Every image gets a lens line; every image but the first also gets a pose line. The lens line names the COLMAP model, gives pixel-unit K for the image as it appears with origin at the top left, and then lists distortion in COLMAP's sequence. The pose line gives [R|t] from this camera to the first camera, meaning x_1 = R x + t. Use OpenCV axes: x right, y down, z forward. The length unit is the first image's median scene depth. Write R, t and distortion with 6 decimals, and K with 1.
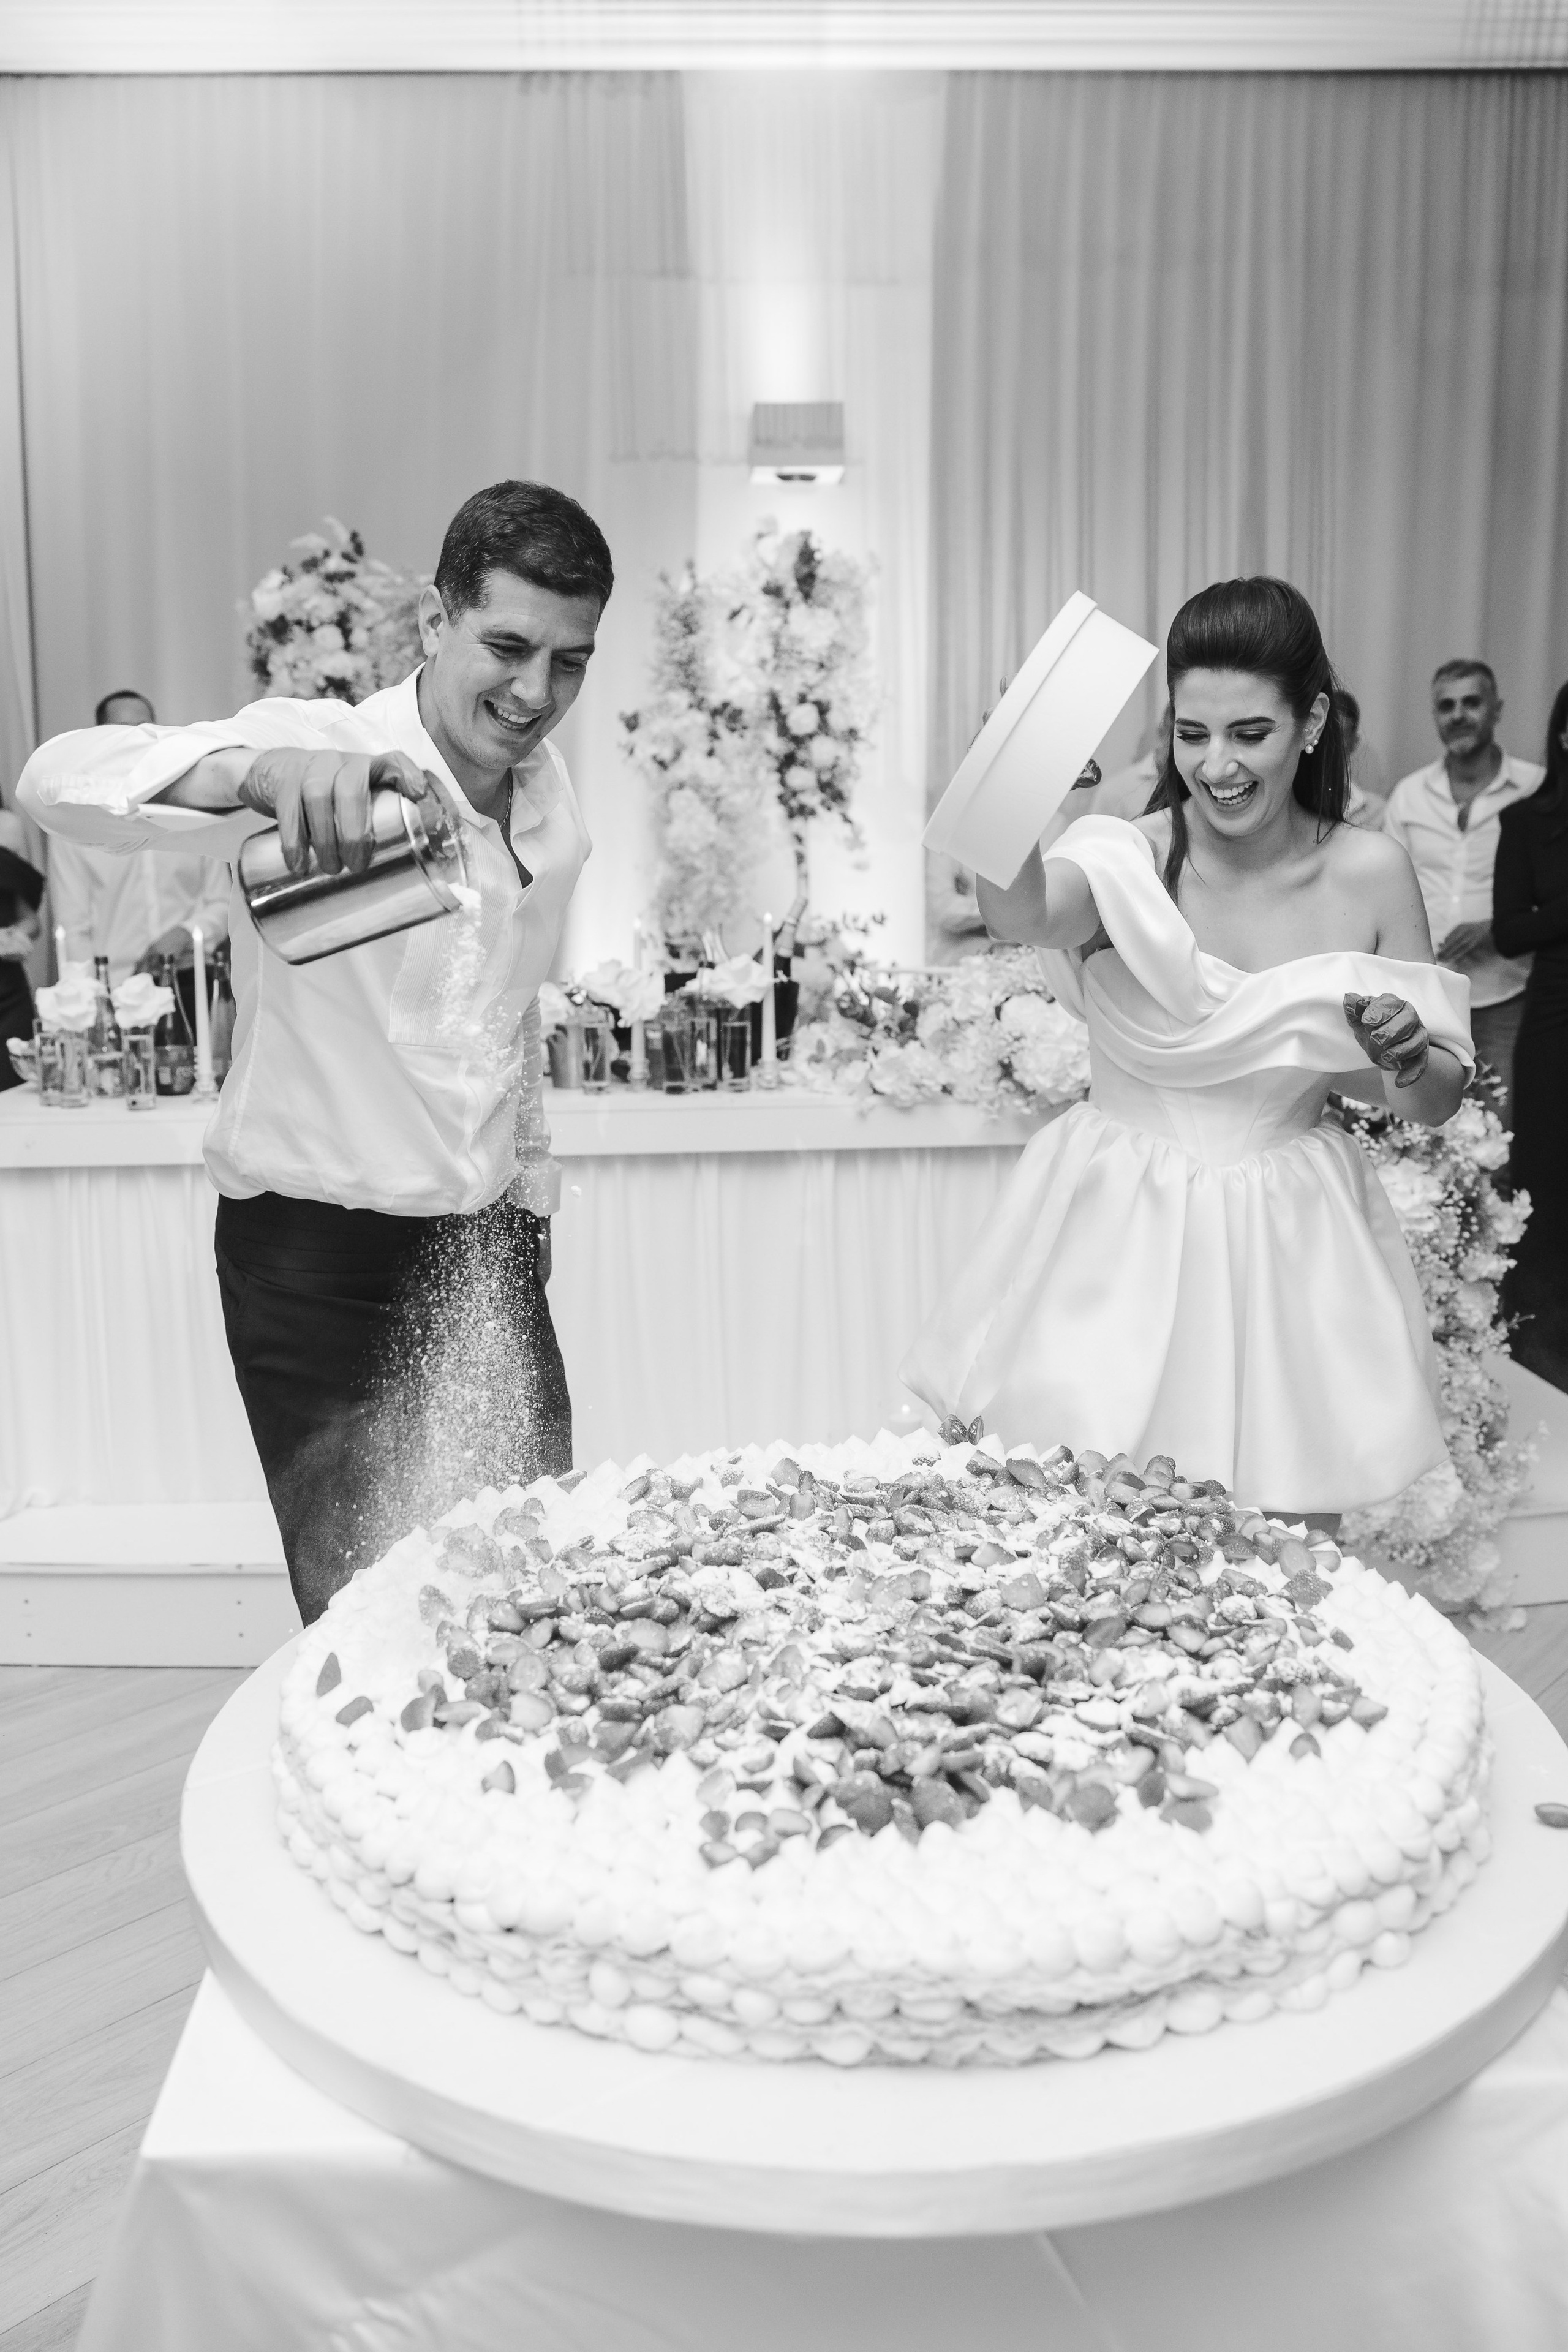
lens RADIAL K [[2016.1, 0, 737.5], [0, 2016.1, 1102.6], [0, 0, 1]] dist [-0.076007, 0.070466]
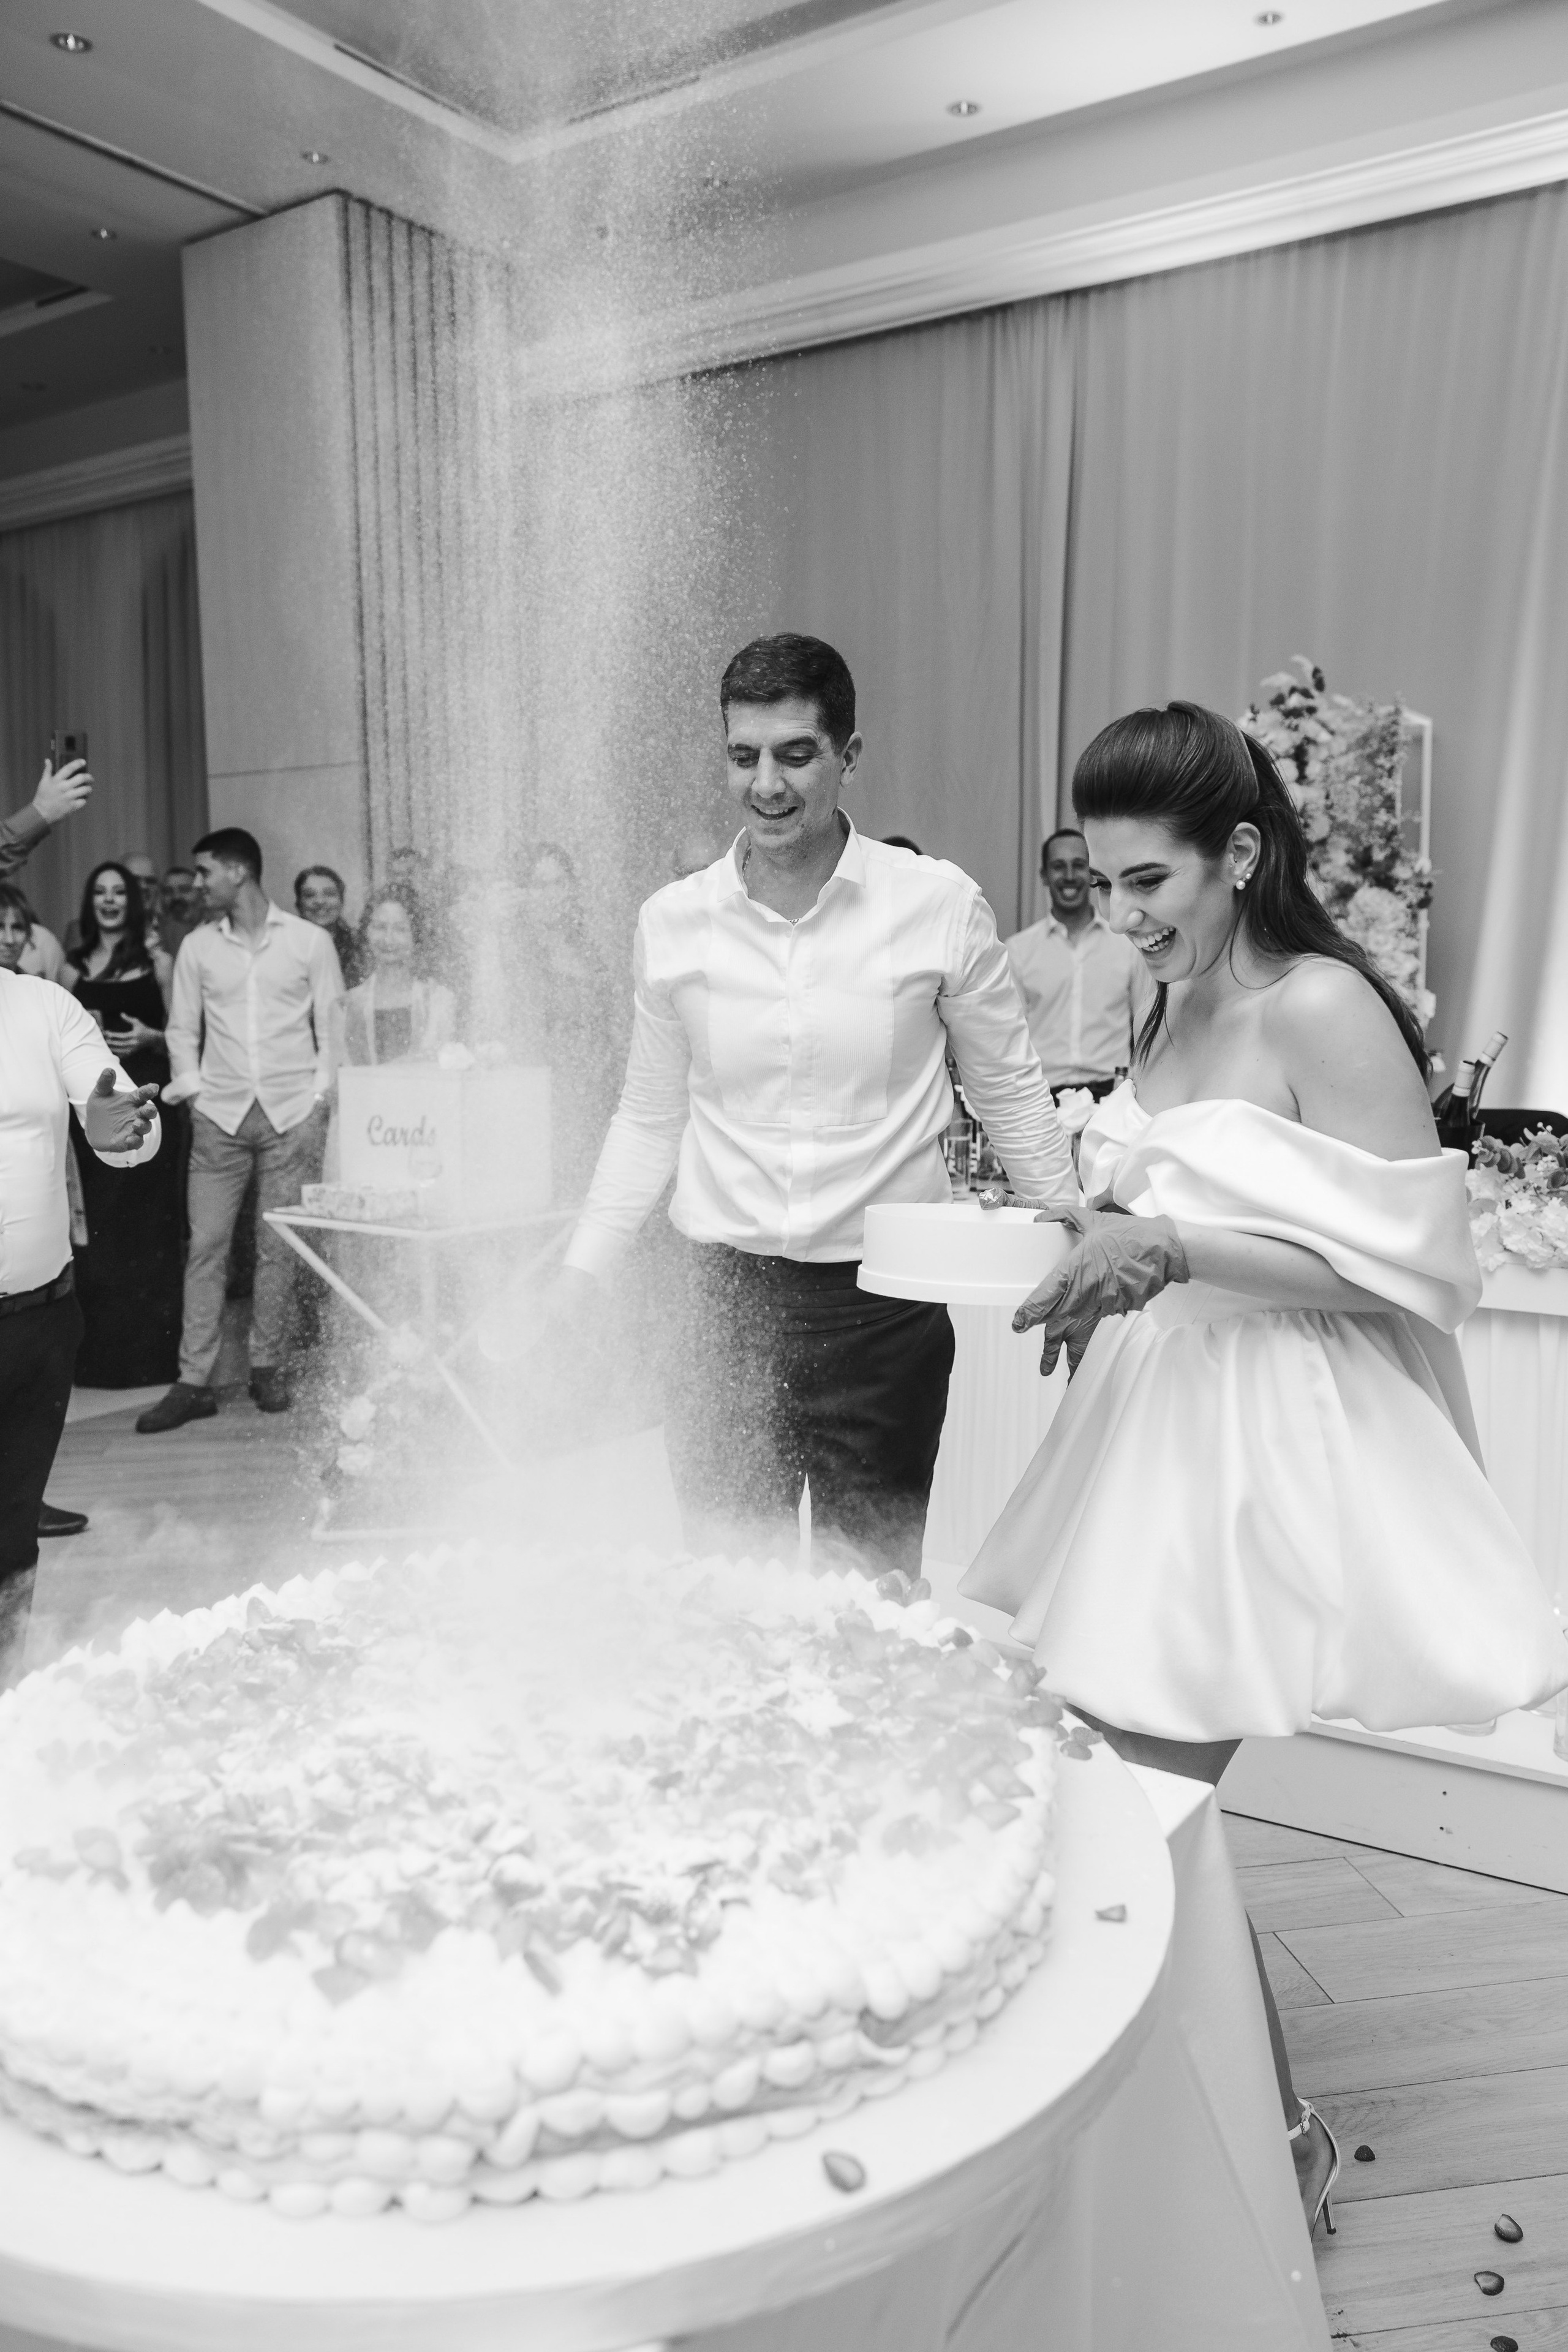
lens RADIAL K [[1845.1, 0, 737.9], [0, 1845.1, 1153.9], [0, 0, 1]] dist [-0.056046, 0.043678]
pose [[0.795385, 0.079620, -0.600852, 0.770512], [-0.094983, 0.995460, 0.006175, -0.054160], [0.598616, 0.052159, 0.799336, 0.345719]]
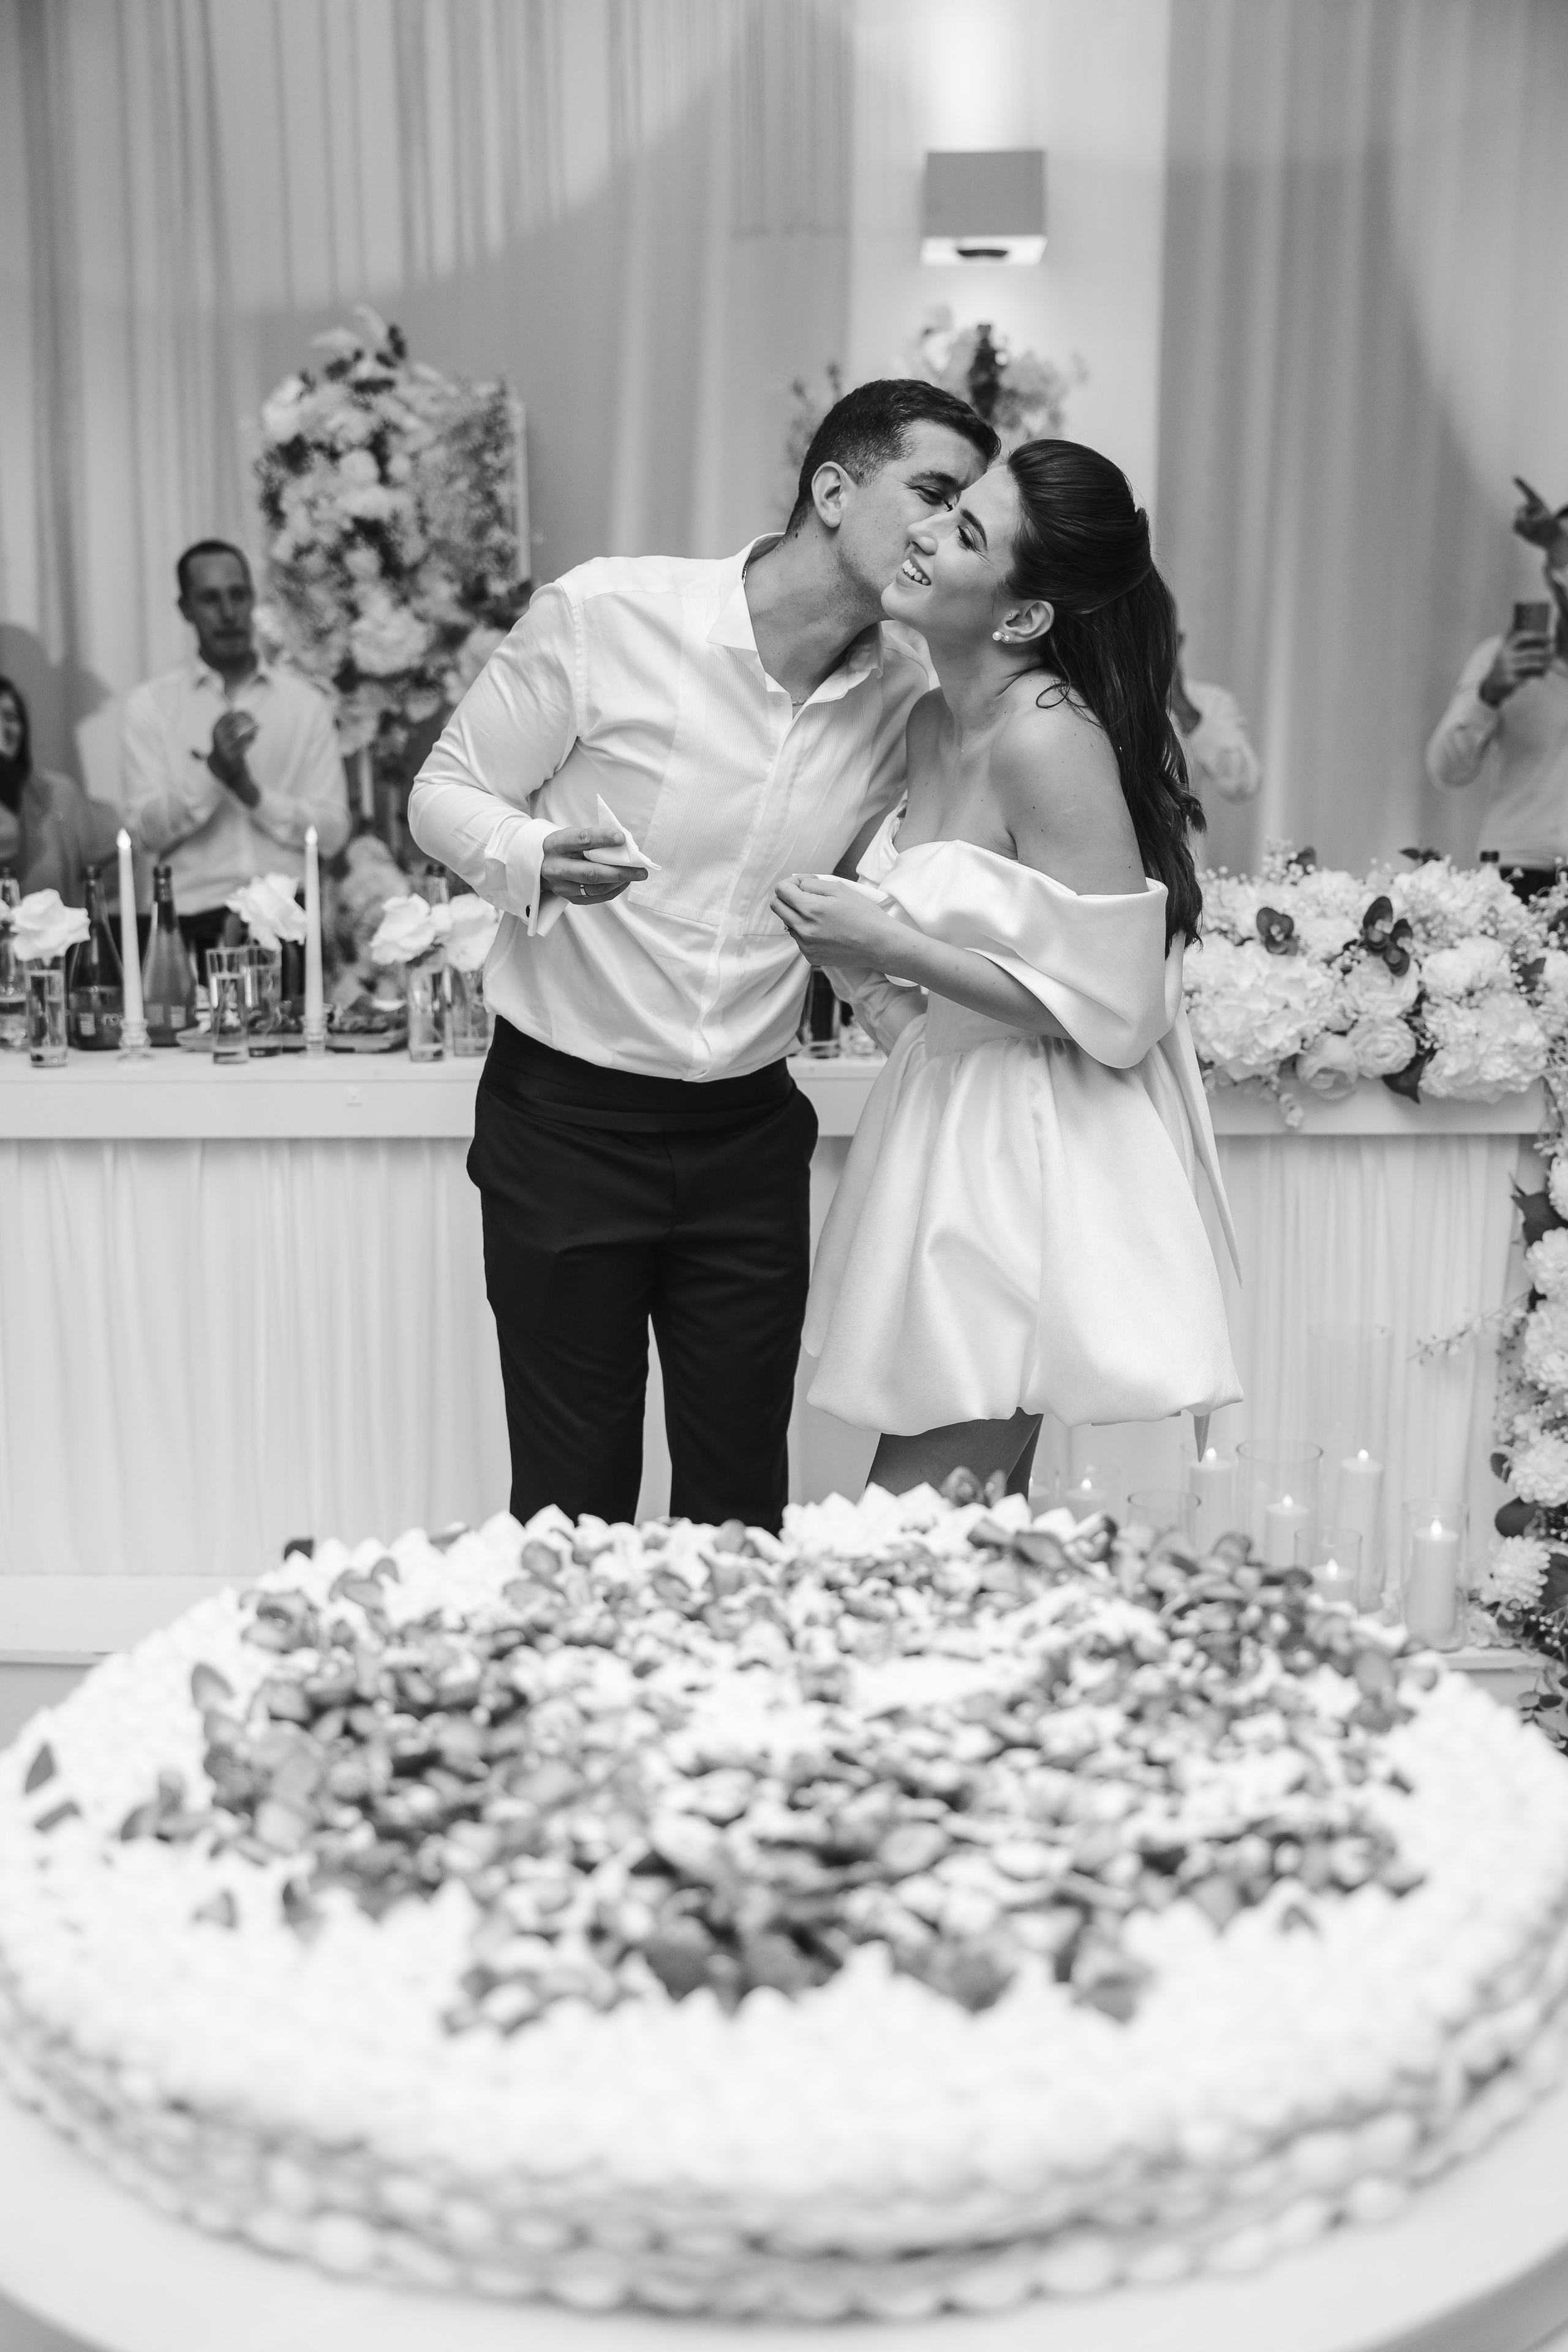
lens RADIAL K [[2607.9, 0, 751.3], [0, 2607.9, 1186.5], [0, 0, 1]] dist [-0.008844, 0.000000]
pose [[0.996601, 0.022313, -0.079304, 0.145685], [-0.019588, 0.999196, 0.034971, 0.025415], [0.080021, -0.033299, 0.996237, 0.043301]]
